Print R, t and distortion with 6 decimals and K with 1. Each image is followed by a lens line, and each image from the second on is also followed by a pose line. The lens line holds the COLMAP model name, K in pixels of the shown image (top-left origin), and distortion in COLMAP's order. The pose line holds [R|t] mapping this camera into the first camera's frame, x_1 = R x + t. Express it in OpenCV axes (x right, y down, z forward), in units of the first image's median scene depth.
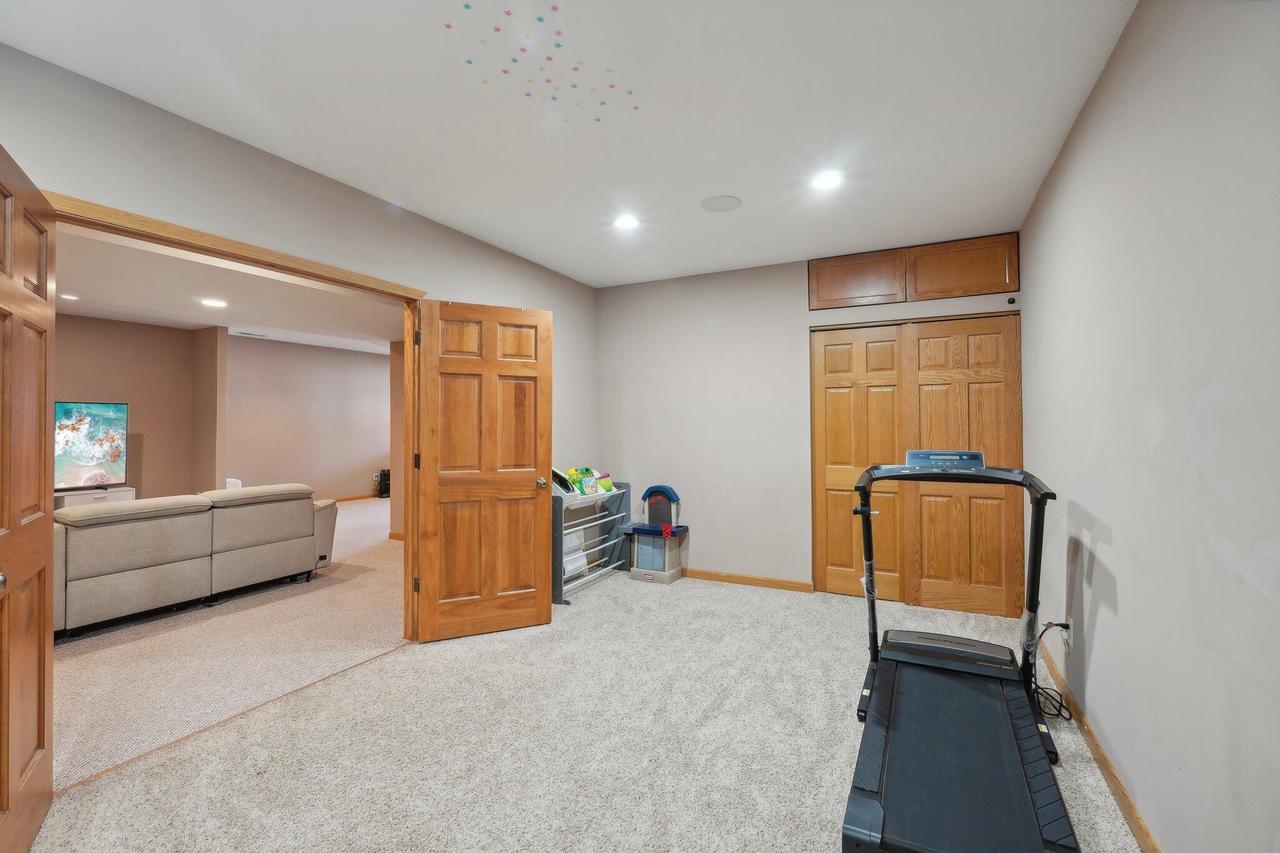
lens RADIAL K [[545.6, 0, 639.1], [0, 545.6, 417.5], [0, 0, 1]] dist [-0.011626, 0.000651]
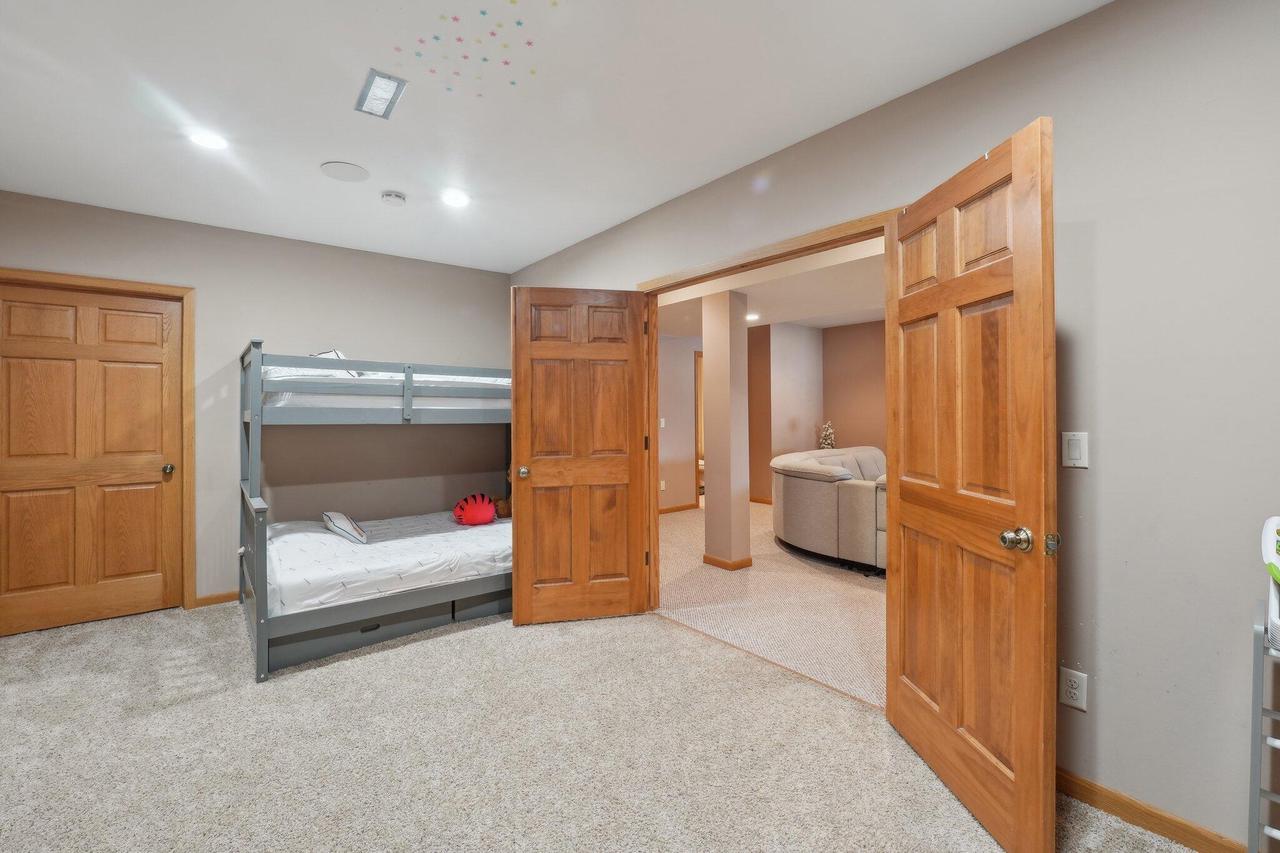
lens RADIAL K [[545.6, 0, 637.8], [0, 545.6, 417.8], [0, 0, 1]] dist [-0.011626, 0.000651]
pose [[-0.391299, 0.002381, -0.920260, 0.336178], [0.005549, 0.999985, 0.000228, 0.025811], [0.920247, -0.005017, -0.391306, 0.921956]]
